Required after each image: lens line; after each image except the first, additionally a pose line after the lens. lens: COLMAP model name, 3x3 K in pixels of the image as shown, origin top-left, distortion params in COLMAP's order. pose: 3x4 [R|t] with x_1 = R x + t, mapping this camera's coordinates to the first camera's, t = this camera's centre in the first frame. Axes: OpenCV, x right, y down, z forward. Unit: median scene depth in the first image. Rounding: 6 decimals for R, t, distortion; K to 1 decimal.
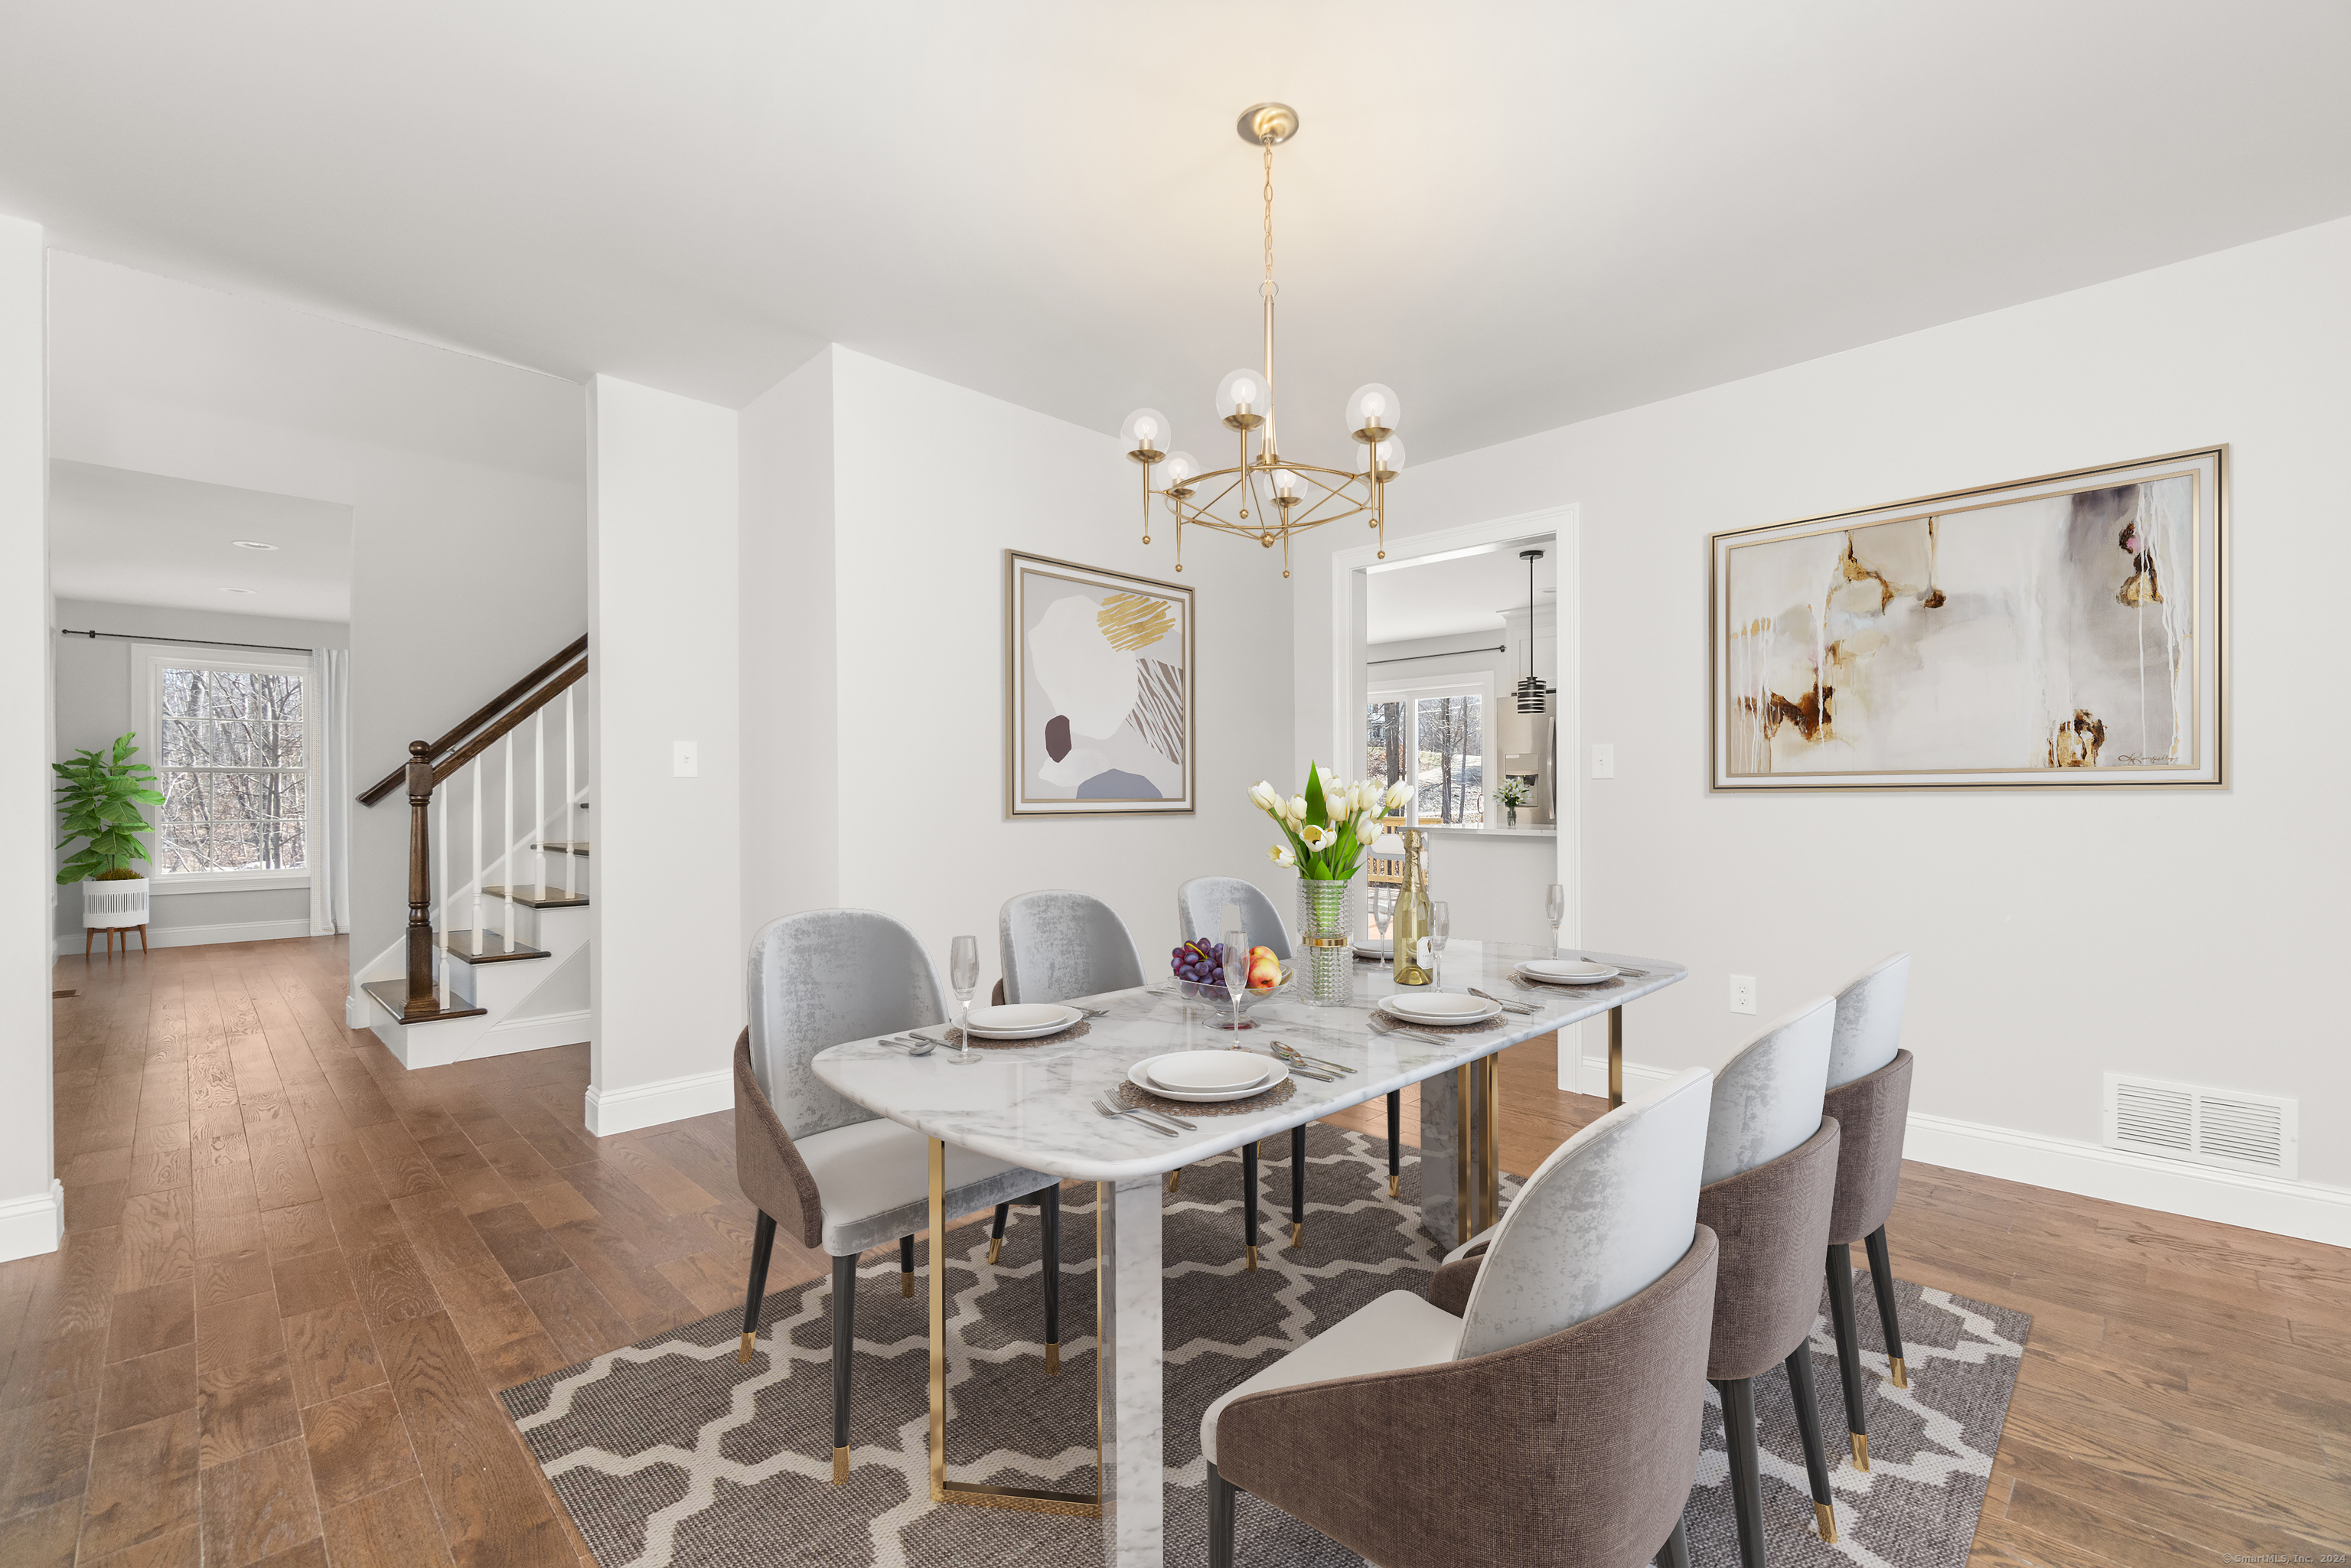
lens RADIAL K [[1017.4, 0, 1163.9], [0, 1017.4, 797.5], [0, 0, 1]] dist [-0.001830, -0.000170]
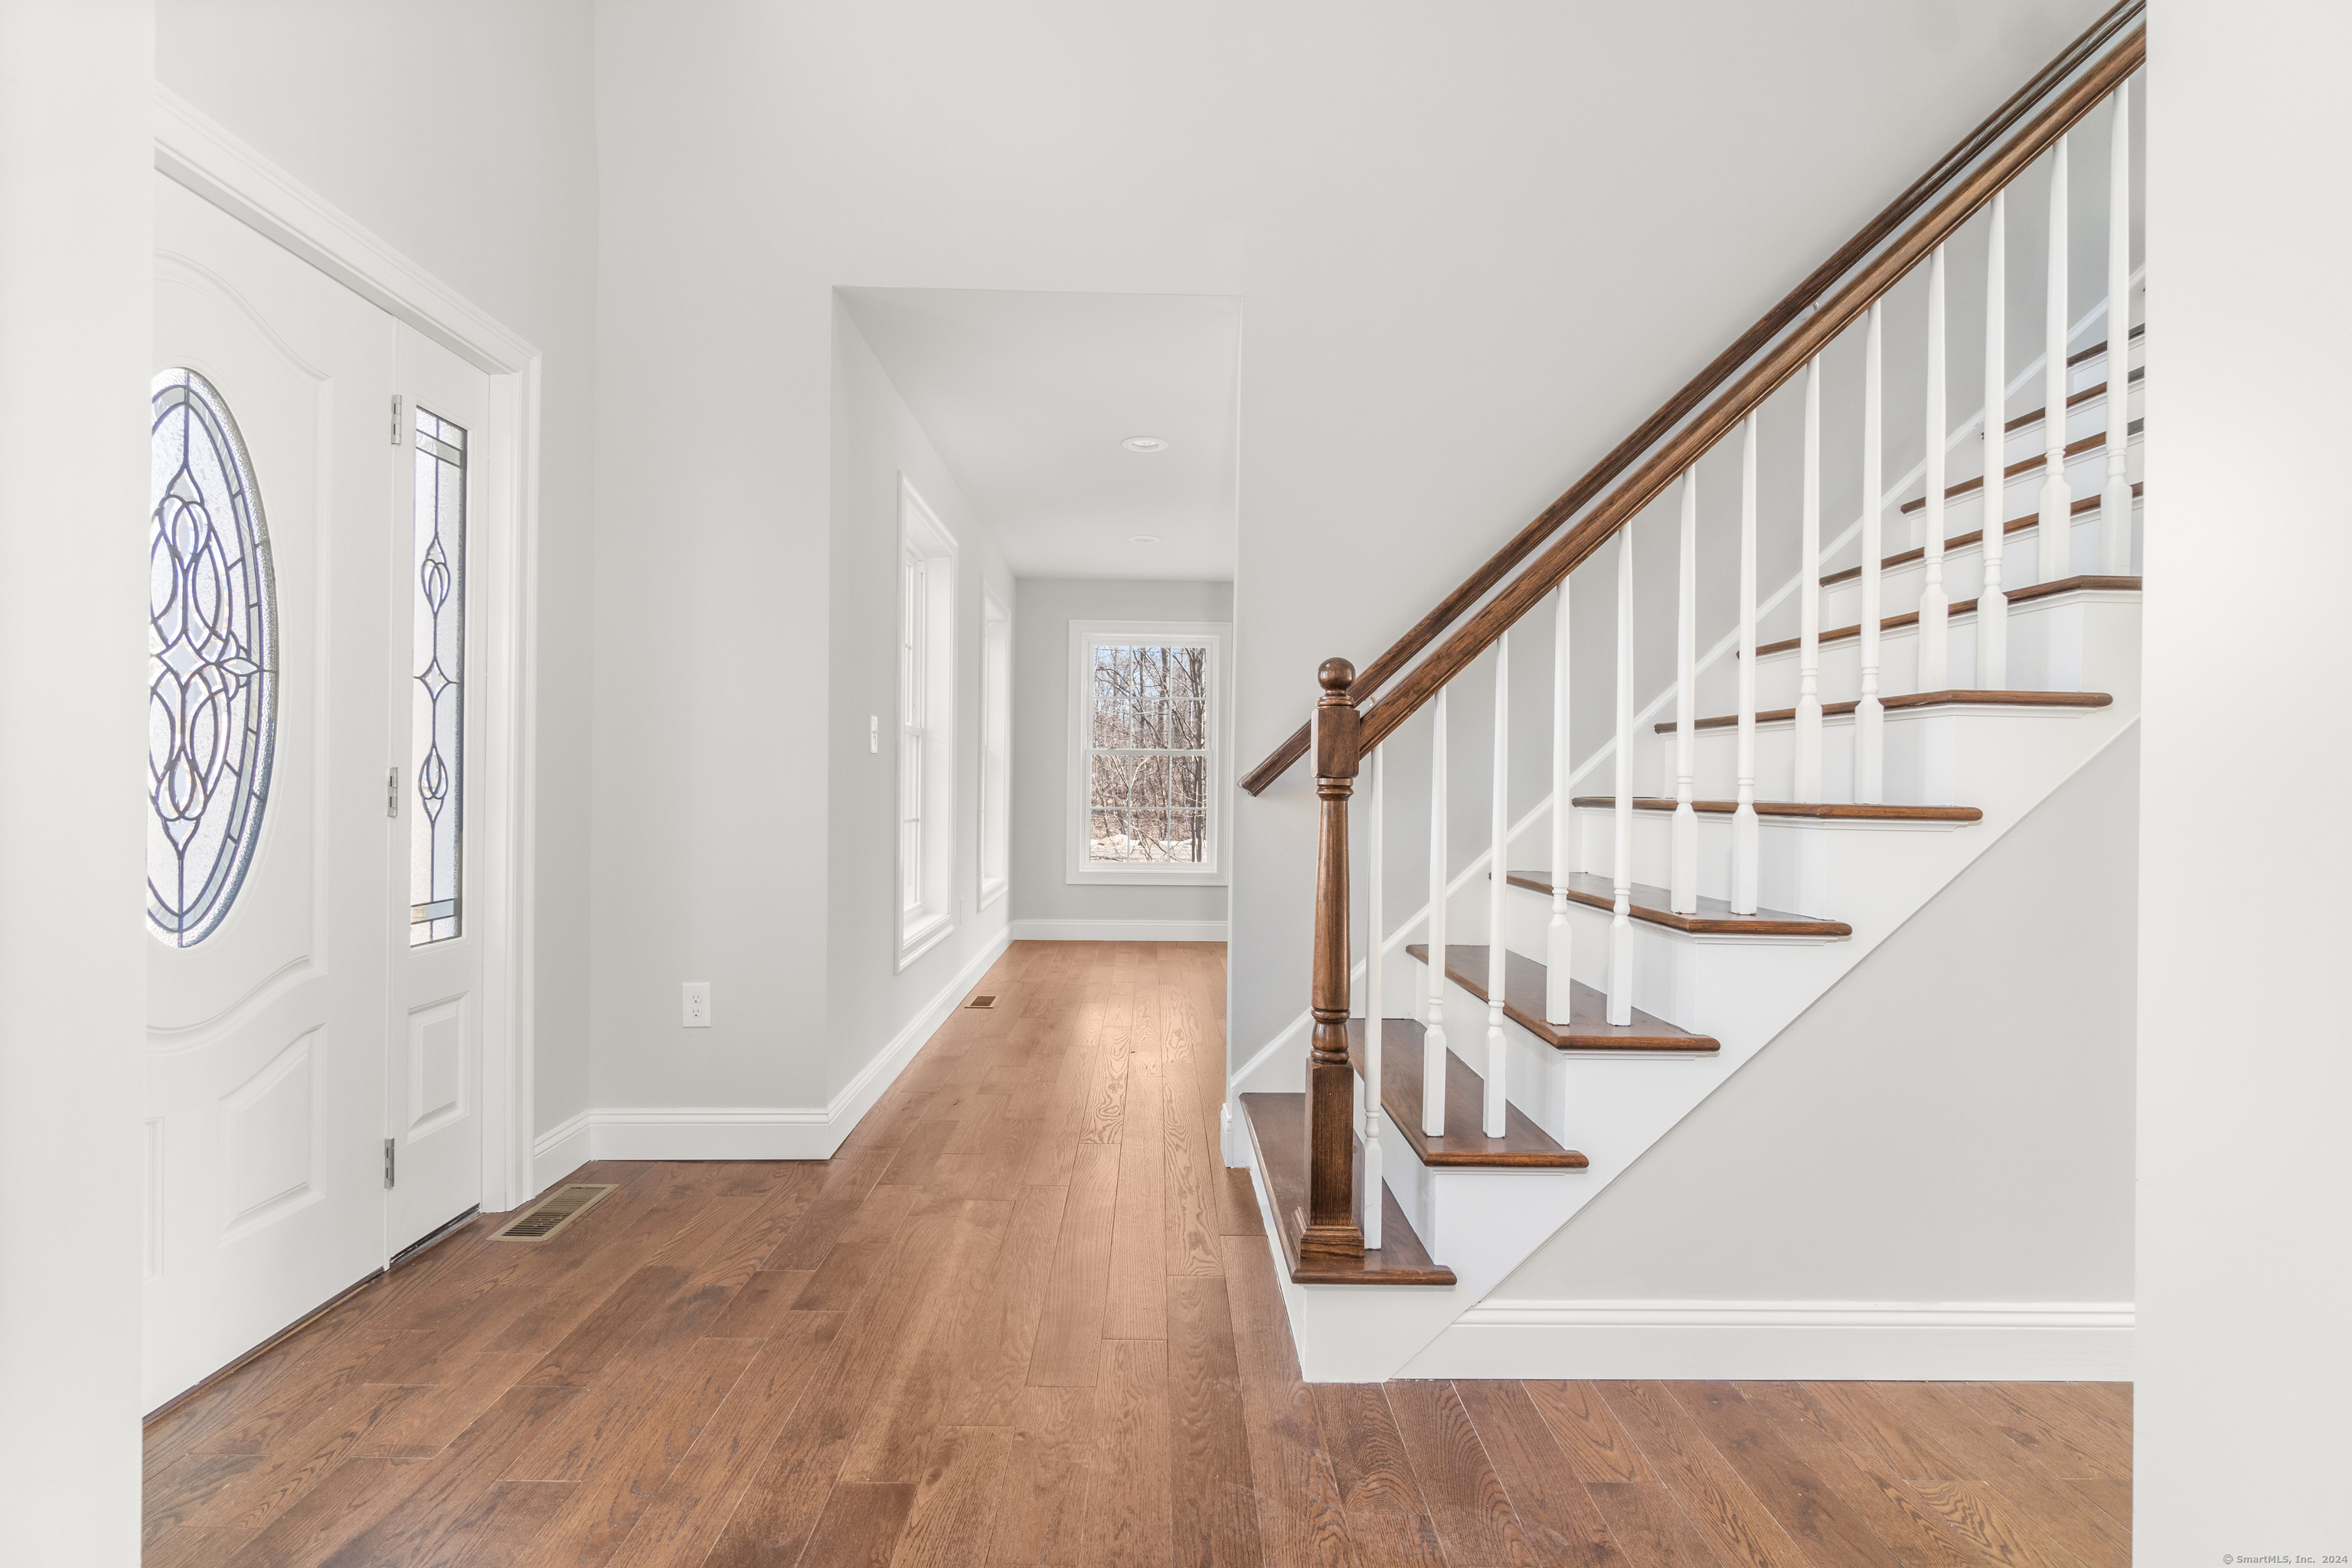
lens RADIAL K [[1017.9, 0, 1173.4], [0, 1017.9, 778.1], [0, 0, 1]] dist [-0.001830, -0.000170]
pose [[0.709244, 0.016453, -0.704771, -0.447041], [-0.015623, 0.999849, 0.007620, -0.003401], [0.704790, 0.005607, 0.709394, 0.604387]]
